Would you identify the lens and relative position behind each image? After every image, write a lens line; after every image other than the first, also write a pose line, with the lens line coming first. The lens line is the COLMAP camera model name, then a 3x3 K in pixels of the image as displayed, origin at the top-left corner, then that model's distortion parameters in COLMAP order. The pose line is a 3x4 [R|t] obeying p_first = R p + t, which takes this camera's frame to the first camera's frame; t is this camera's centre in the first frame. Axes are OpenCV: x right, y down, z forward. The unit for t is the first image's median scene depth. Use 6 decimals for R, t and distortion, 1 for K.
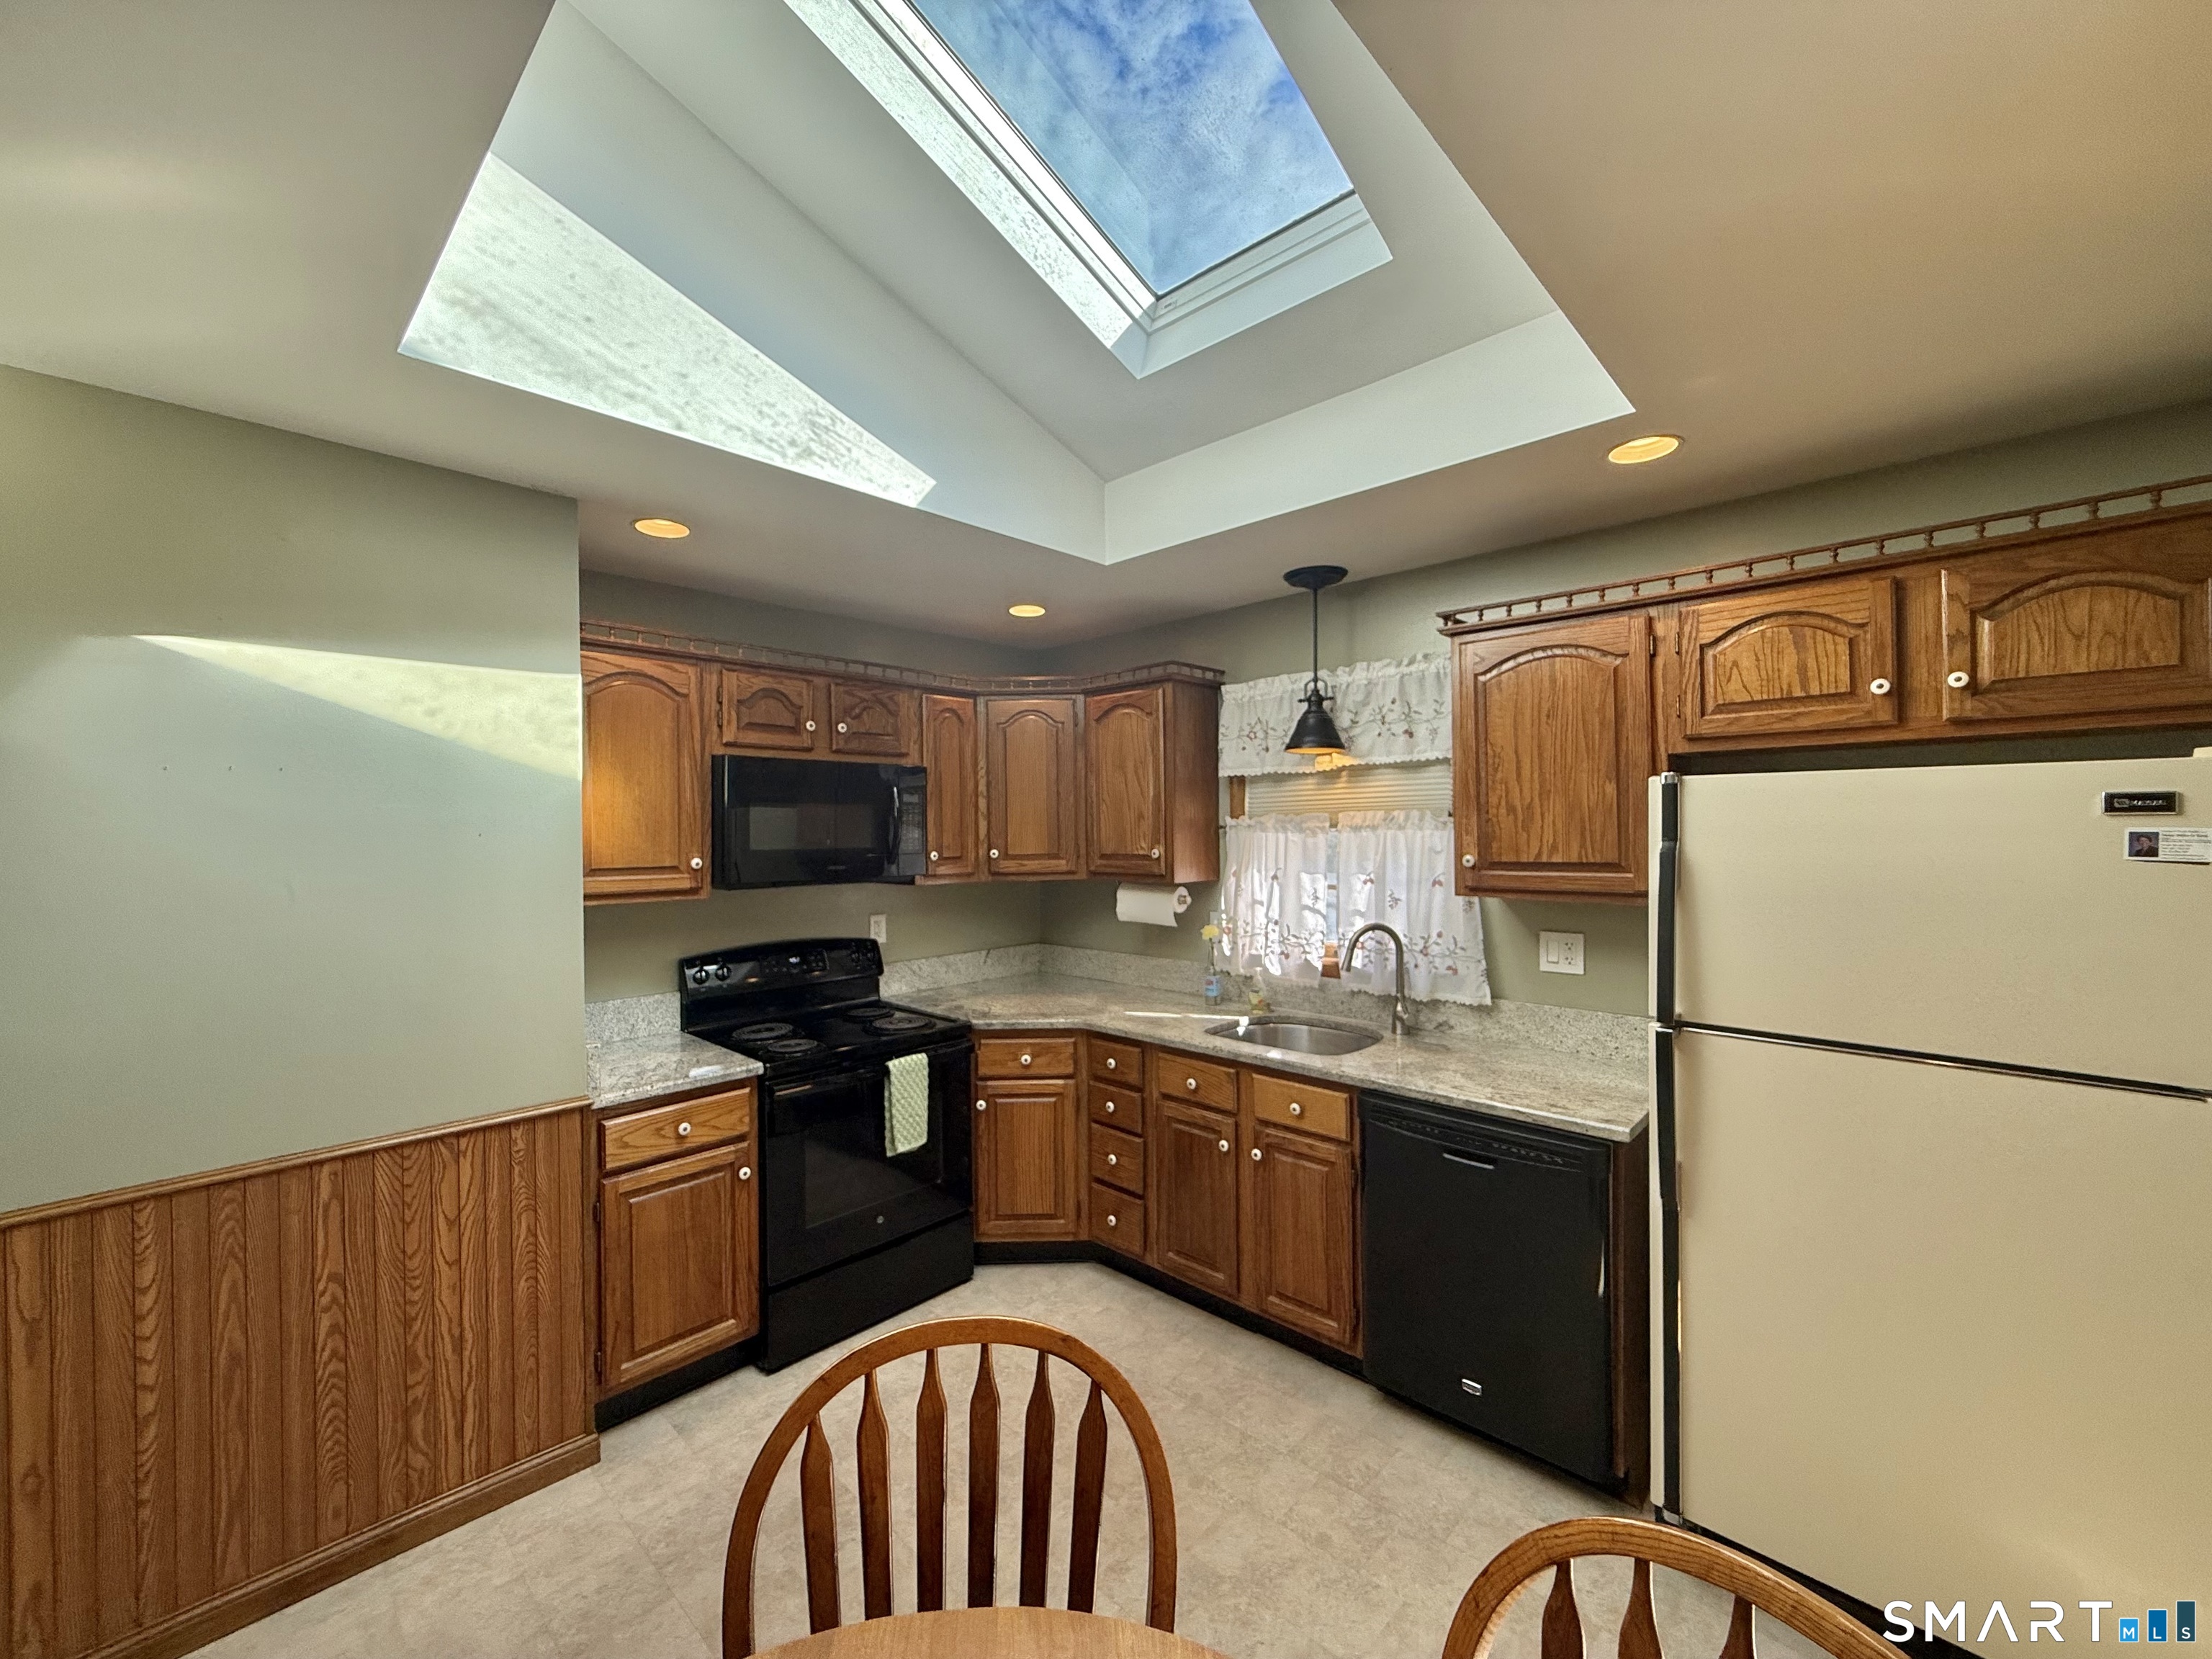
lens RADIAL K [[912.2, 0, 1106.0], [0, 912.2, 829.5], [0, 0, 1]] dist [-0.000263, -0.000017]
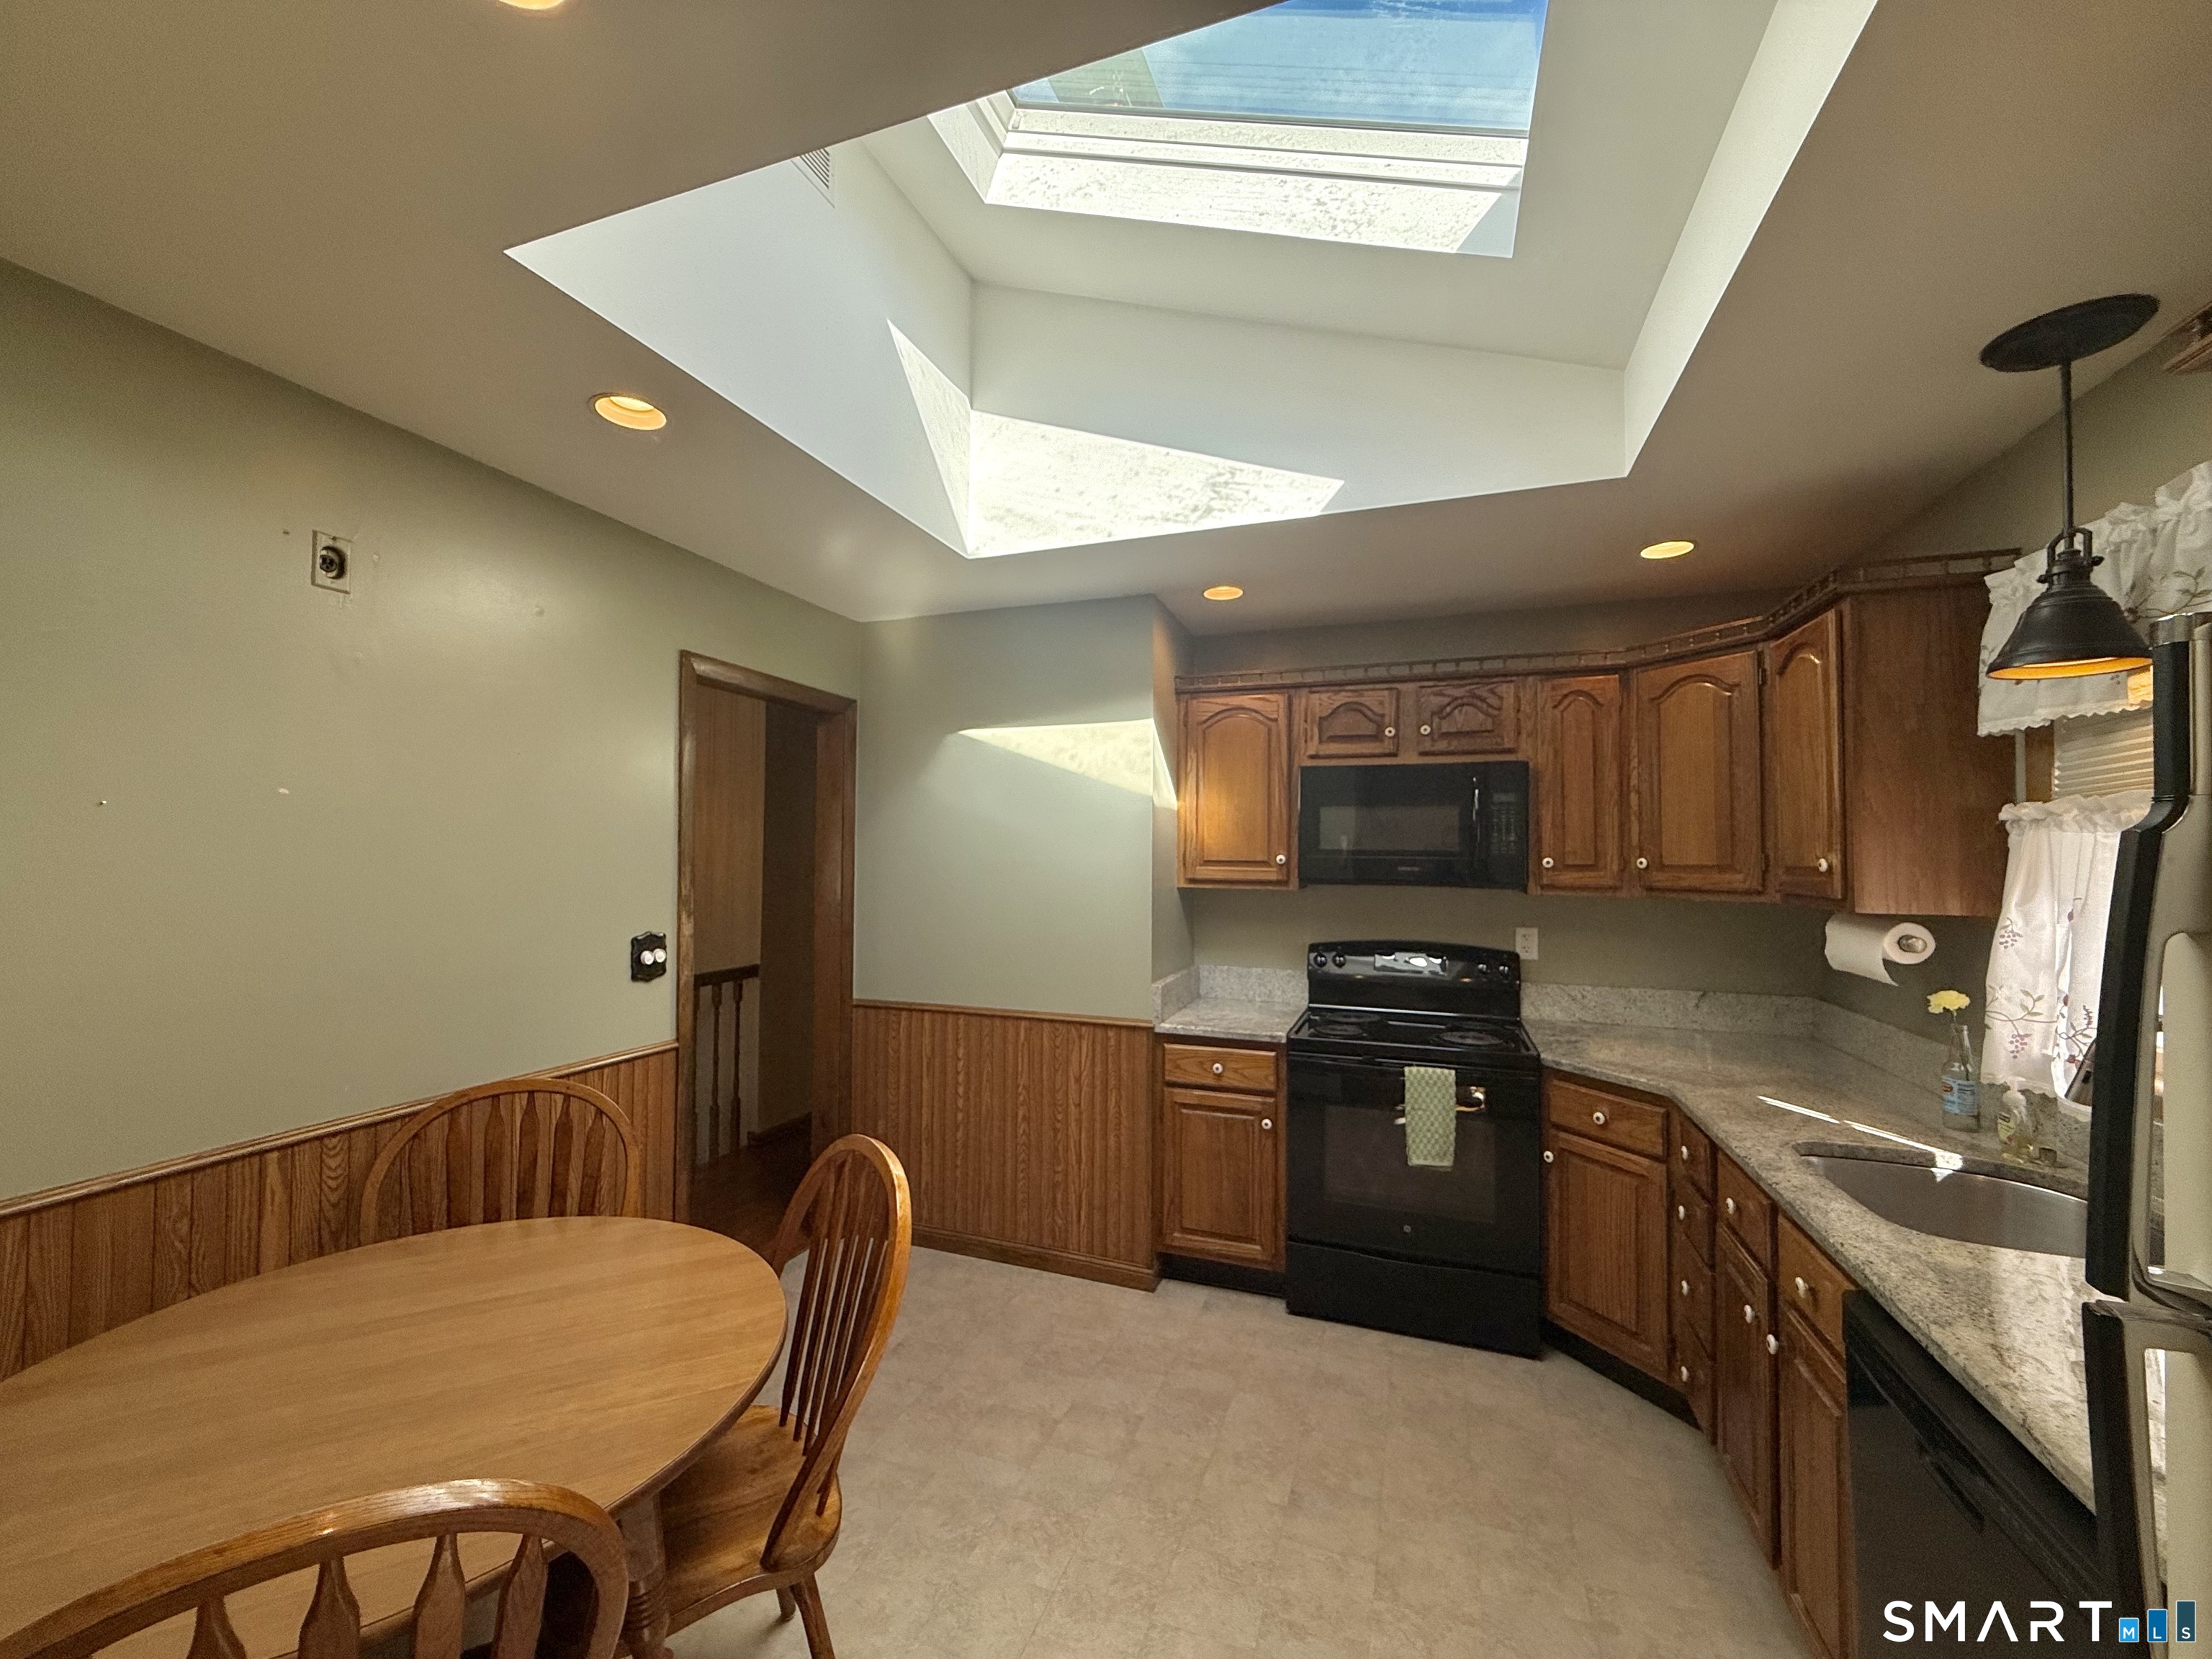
lens RADIAL K [[907.3, 0, 1065.3], [0, 907.3, 832.5], [0, 0, 1]] dist [0.010411, 0.000045]
pose [[0.362107, -0.010069, -0.932082, 0.562921], [-0.012502, 0.999799, -0.015658, 0.024430], [0.932053, 0.017323, 0.361908, 0.313962]]
